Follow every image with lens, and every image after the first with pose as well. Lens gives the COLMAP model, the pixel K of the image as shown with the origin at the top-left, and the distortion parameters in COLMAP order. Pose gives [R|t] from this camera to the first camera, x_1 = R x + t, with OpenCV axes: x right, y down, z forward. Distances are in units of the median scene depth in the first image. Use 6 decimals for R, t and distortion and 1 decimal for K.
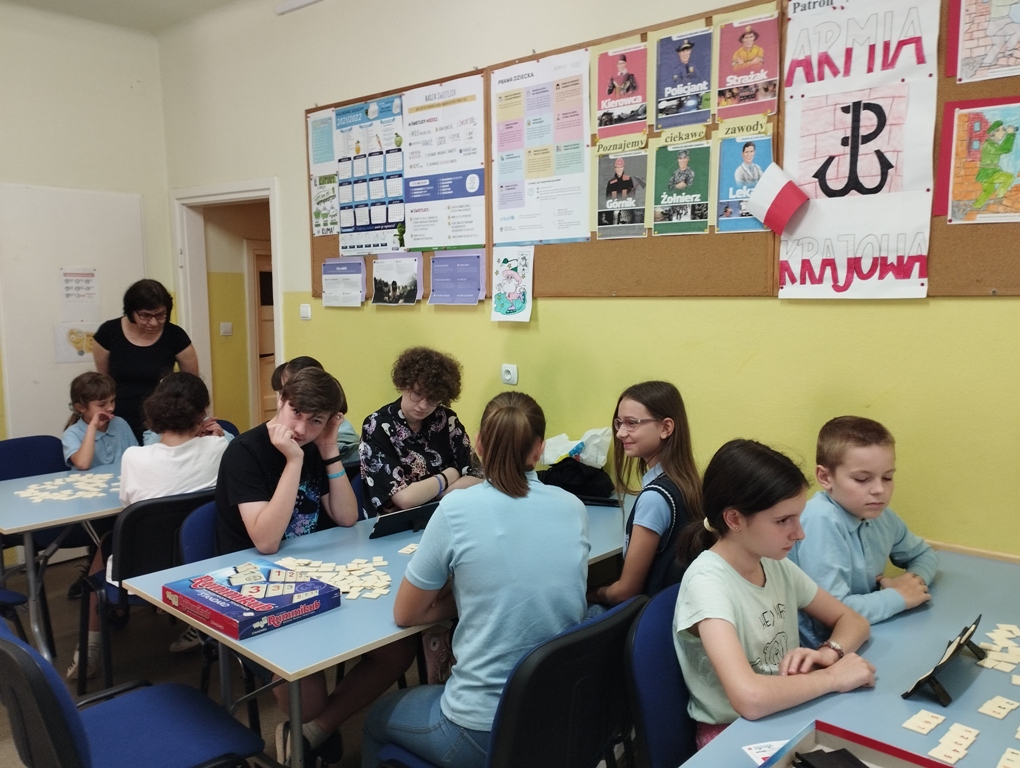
lens RADIAL K [[840.1, 0, 512.6], [0, 840.1, 382.7], [0, 0, 1]] dist [0.110203, -0.142964]
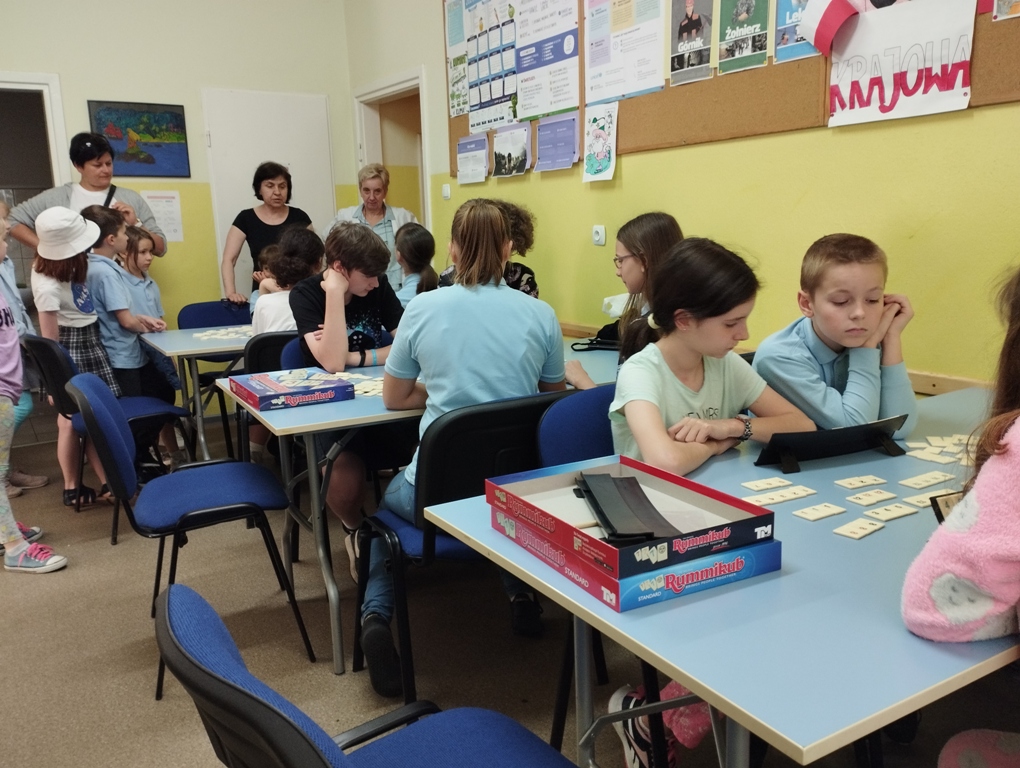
lens RADIAL K [[841.3, 0, 504.2], [0, 841.3, 385.3], [0, 0, 1]] dist [0.109814, -0.137759]
pose [[0.950510, 0.035531, -0.308654, 0.248544], [-0.007036, 0.995646, 0.092949, 0.091095], [0.310613, -0.086178, 0.946622, -0.037050]]
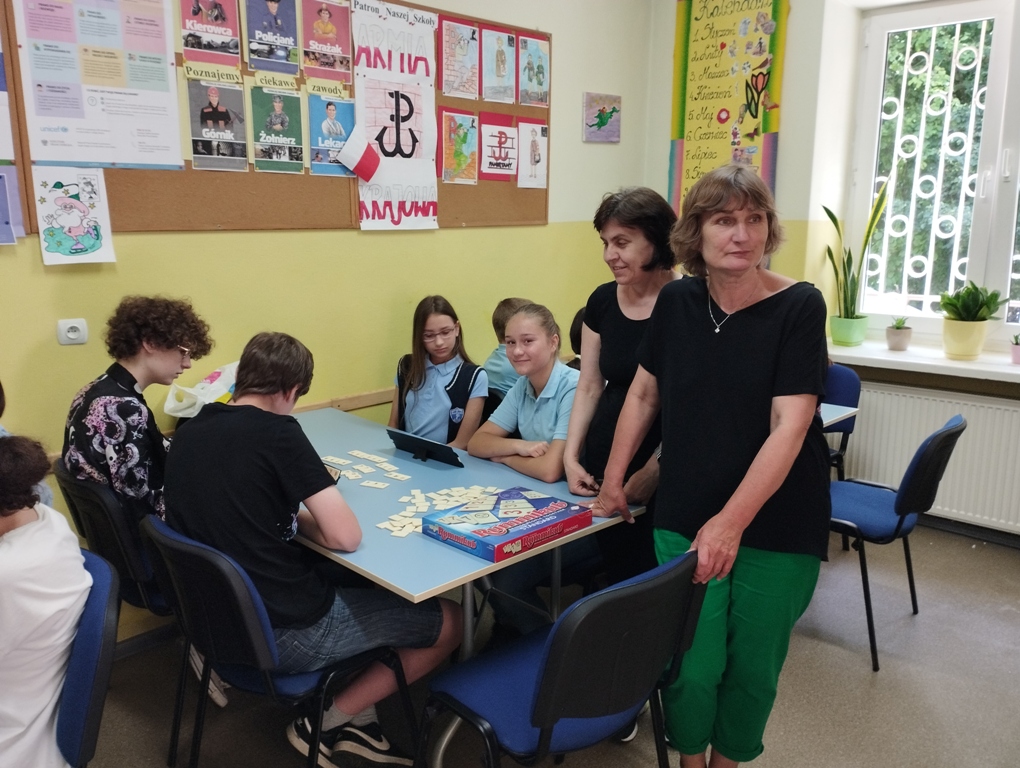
lens RADIAL K [[848.9, 0, 510.0], [0, 848.9, 384.0], [0, 0, 1]] dist [0.112141, -0.142965]
pose [[0.039724, -0.195566, 0.979886, -0.927056], [0.108716, 0.975684, 0.190321, -0.084510], [-0.993279, 0.098969, 0.060019, 0.645686]]
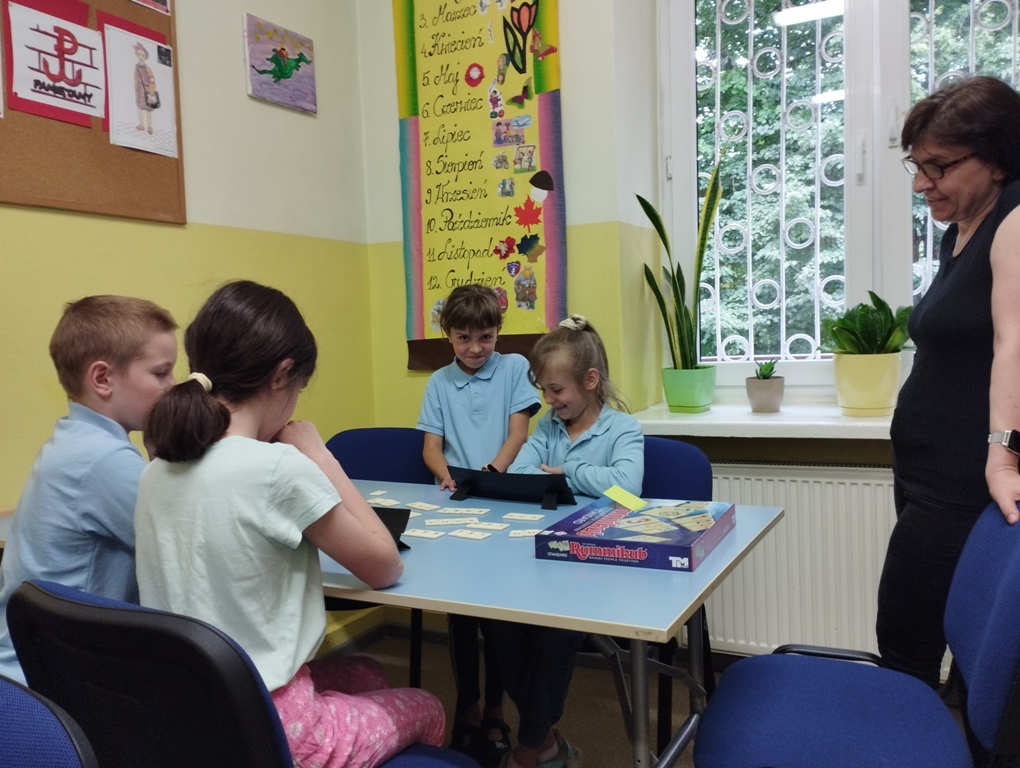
lens RADIAL K [[848.9, 0, 510.0], [0, 848.9, 384.0], [0, 0, 1]] dist [0.112141, -0.142965]
pose [[-0.240809, -0.039716, 0.969760, -0.296838], [0.144163, 0.986615, 0.076205, 0.067605], [-0.959806, 0.158154, -0.231860, 0.559557]]
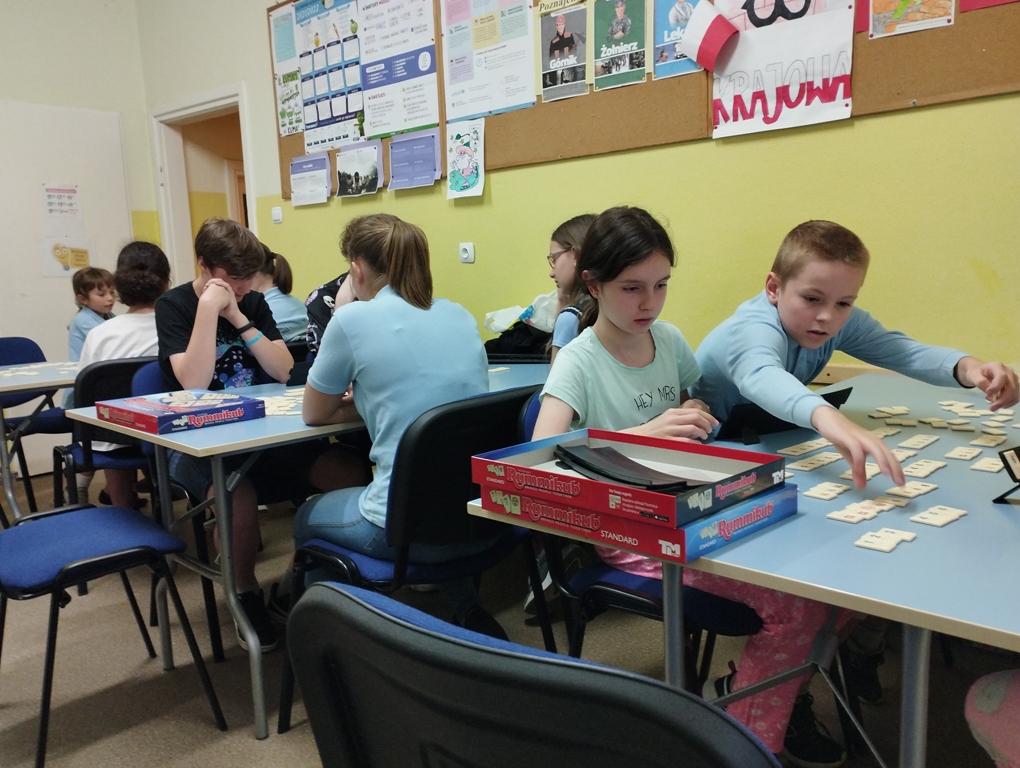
lens RADIAL K [[841.3, 0, 504.2], [0, 841.3, 385.3], [0, 0, 1]] dist [0.109814, -0.137759]
pose [[0.998935, -0.025787, -0.038257, 0.089188], [0.027138, 0.999011, 0.035216, 0.134620], [0.037311, -0.036216, 0.998647, -0.021019]]
